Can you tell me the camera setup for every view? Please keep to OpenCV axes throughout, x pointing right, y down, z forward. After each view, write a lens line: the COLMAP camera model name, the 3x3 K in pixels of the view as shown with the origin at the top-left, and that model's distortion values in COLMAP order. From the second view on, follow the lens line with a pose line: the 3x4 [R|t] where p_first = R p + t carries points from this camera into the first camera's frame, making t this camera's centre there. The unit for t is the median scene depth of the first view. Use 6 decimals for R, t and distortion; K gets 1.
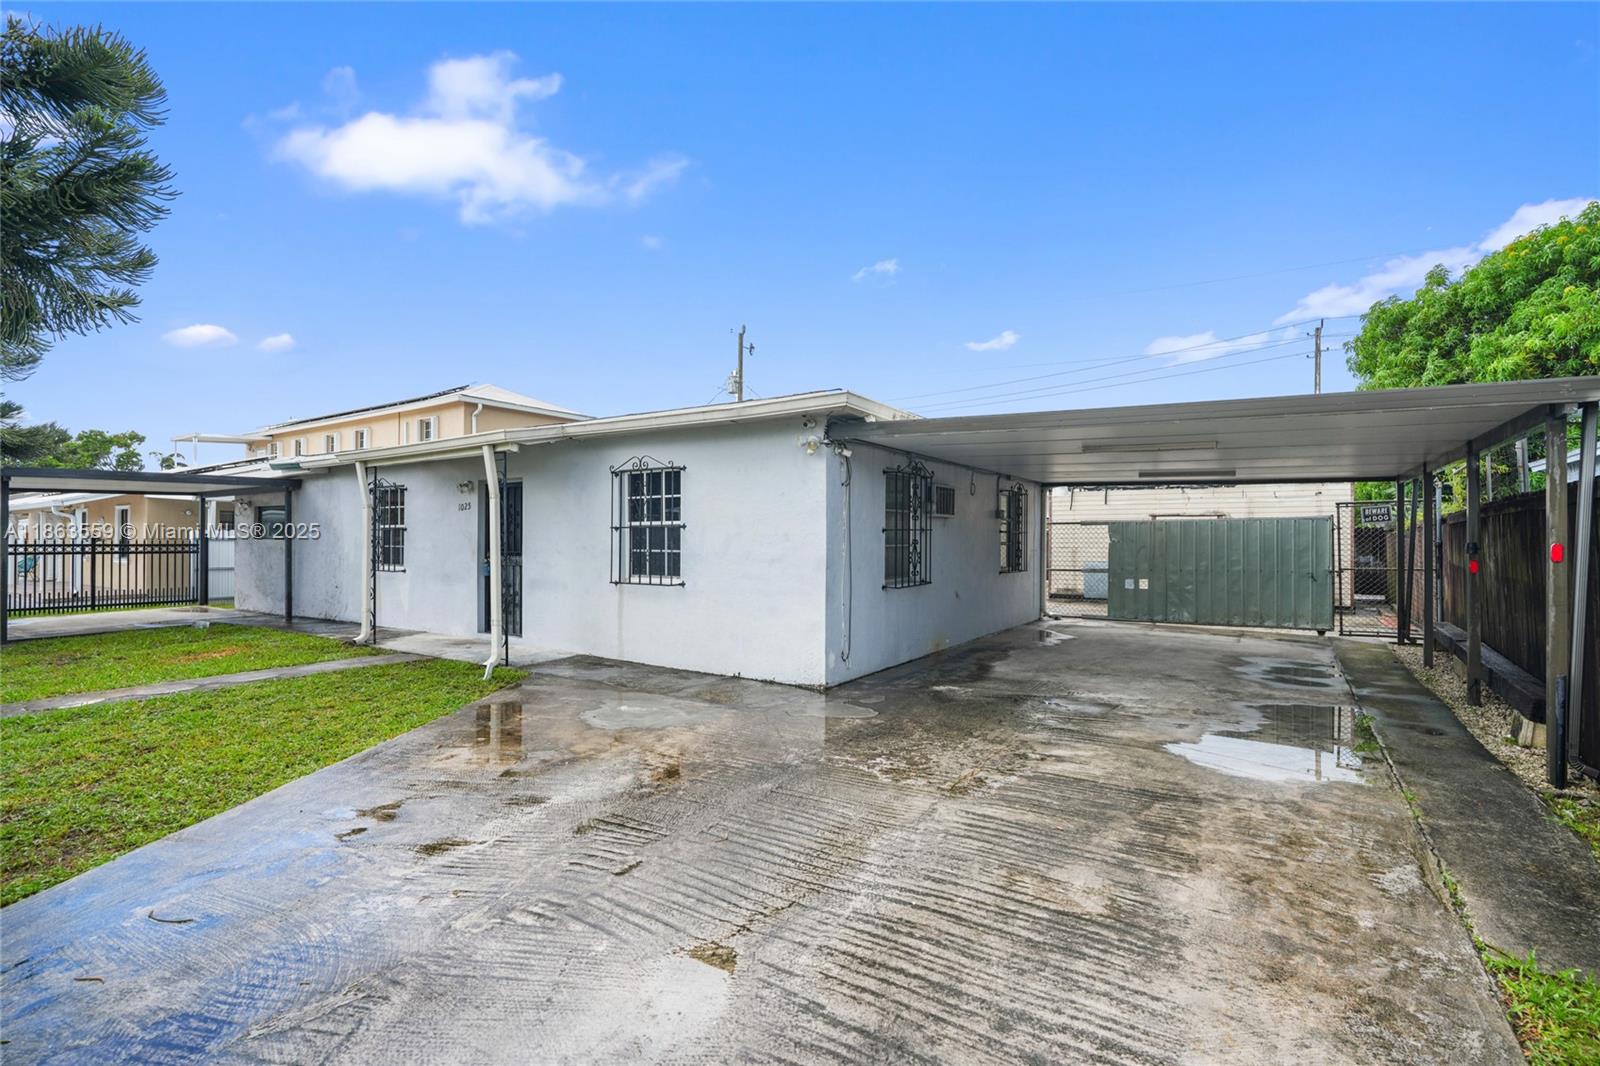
lens RADIAL K [[724.5, 0, 811.7], [0, 724.5, 538.3], [0, 0, 1]] dist [0.000996, 0.000191]
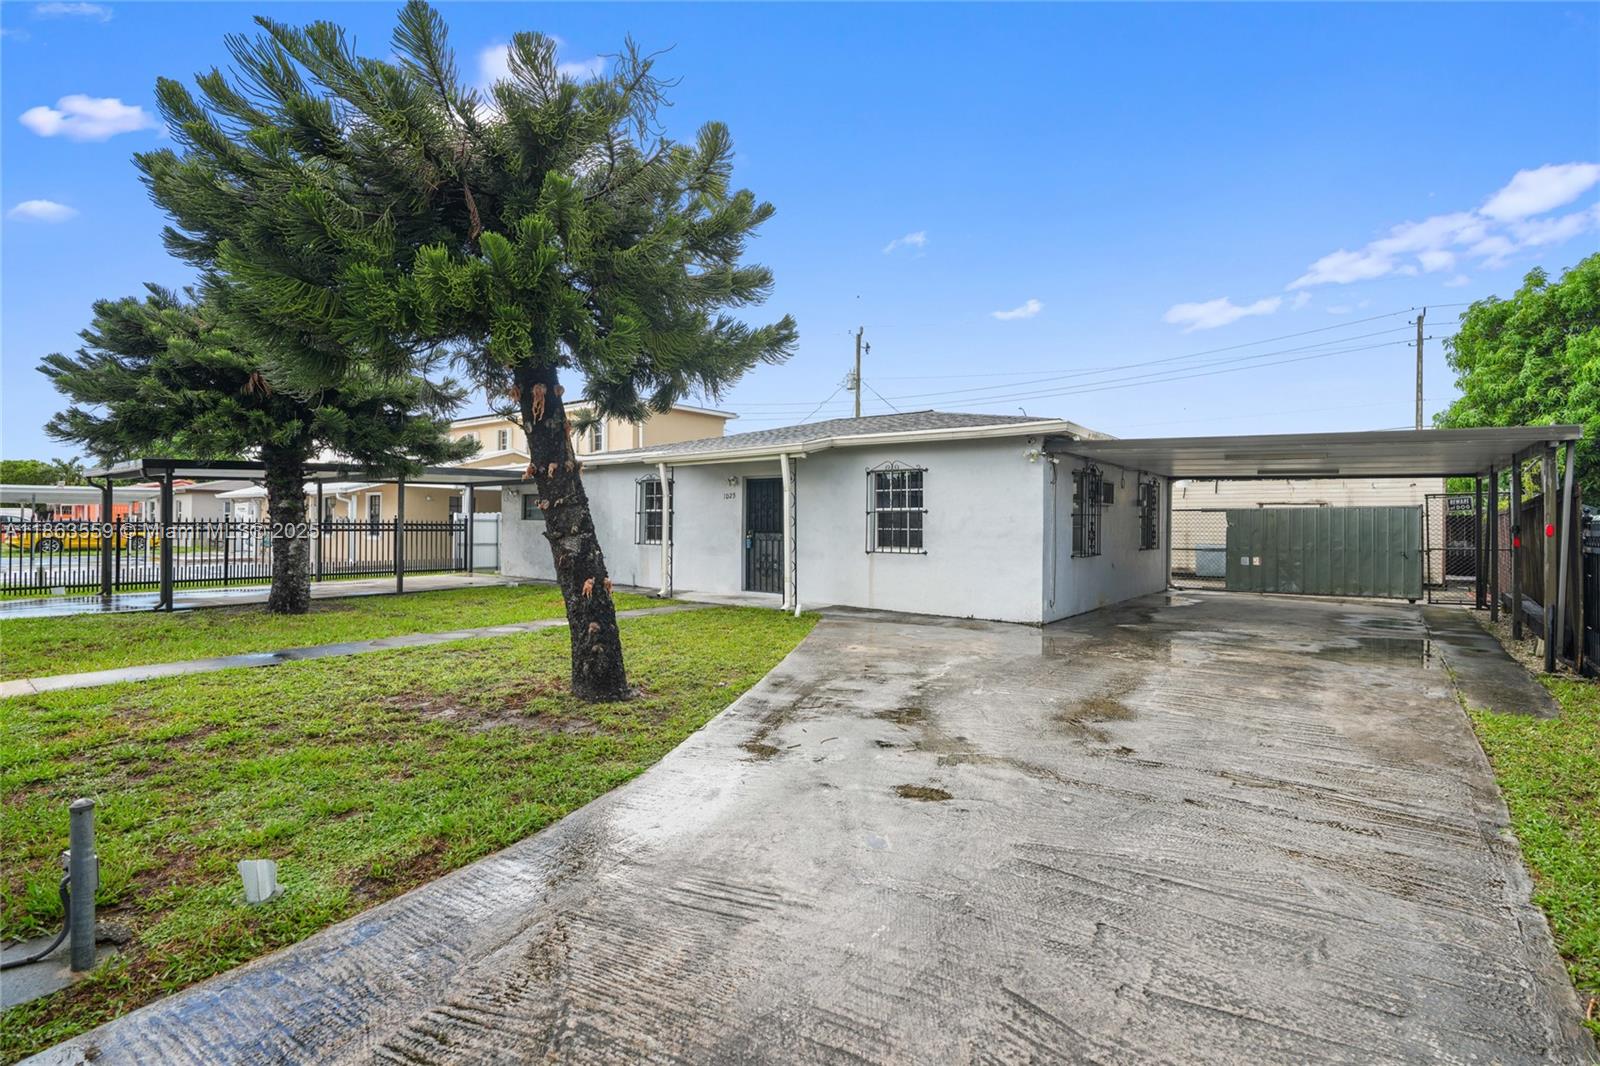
lens RADIAL K [[749.3, 0, 815.7], [0, 749.3, 520.0], [0, 0, 1]] dist [0.001601, 0.000127]
pose [[0.997311, 0.005303, -0.073089, -0.192271], [-0.005669, 0.999972, -0.004802, 0.005439], [0.073061, 0.005204, 0.997314, -0.310948]]
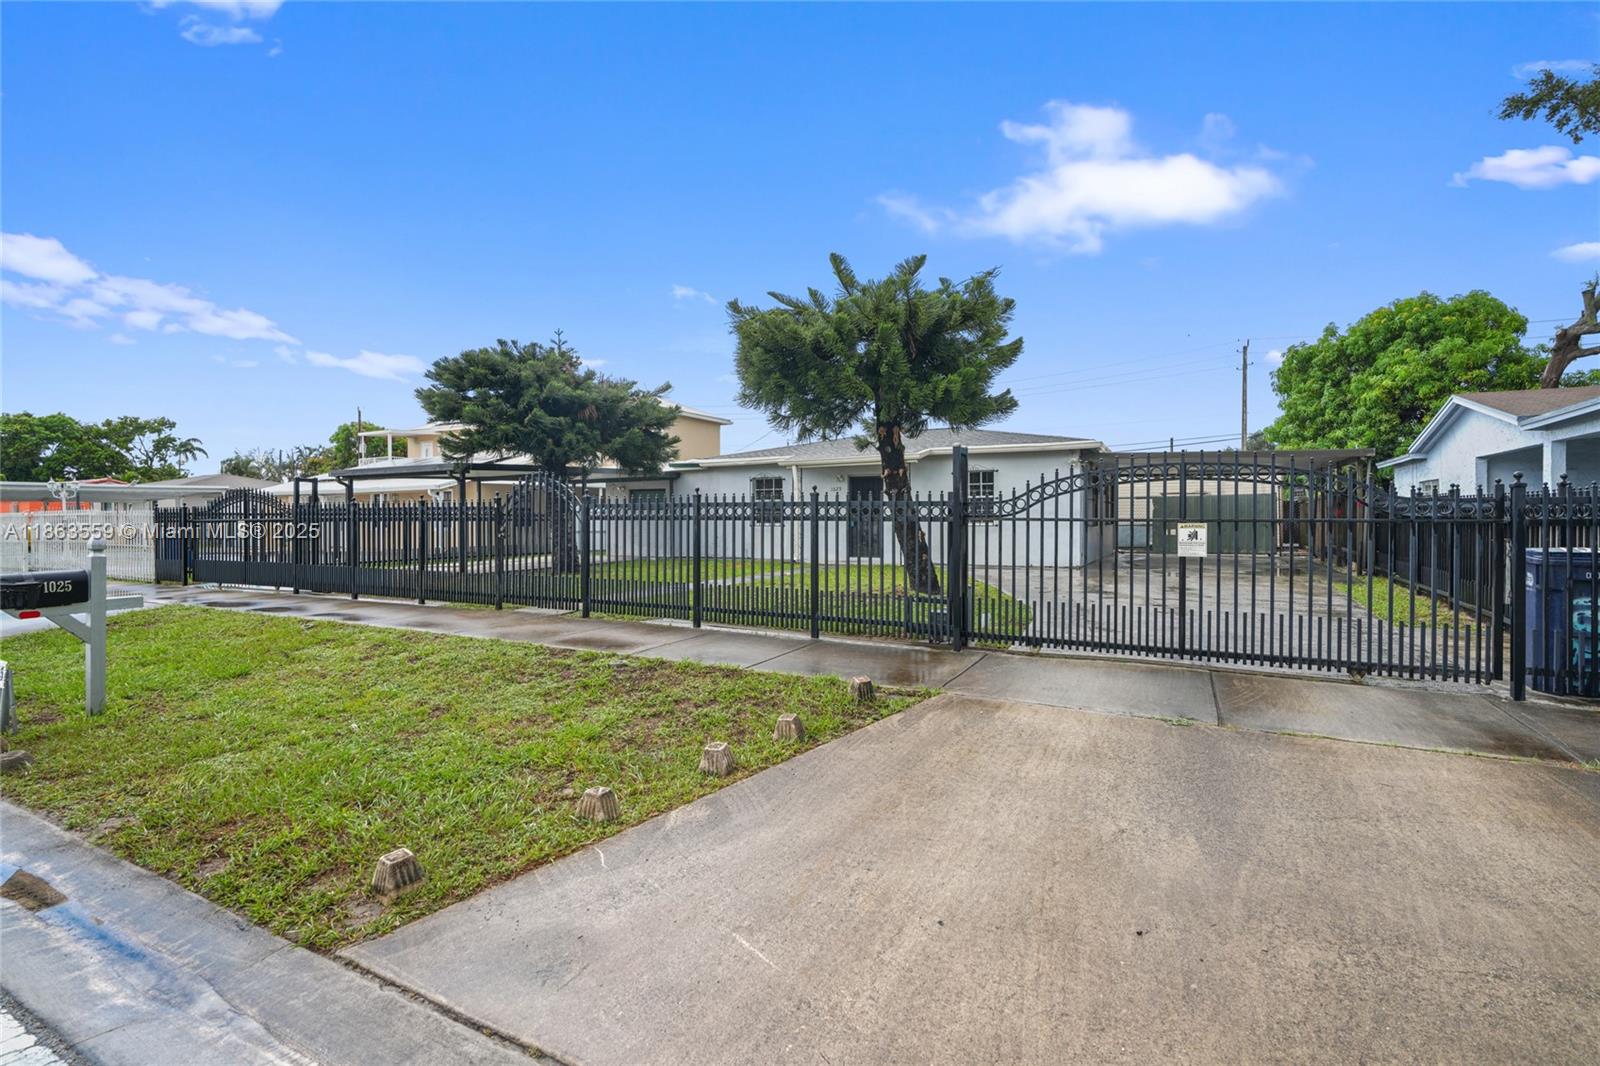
lens RADIAL K [[754.7, 0, 800.0], [0, 754.7, 533.0], [0, 0, 1]] dist [0.000427, 0.000065]
pose [[0.995590, -0.007819, 0.093480, -0.653378], [0.006409, 0.999861, 0.015372, 0.033204], [-0.093588, -0.014706, 0.995502, -0.788297]]
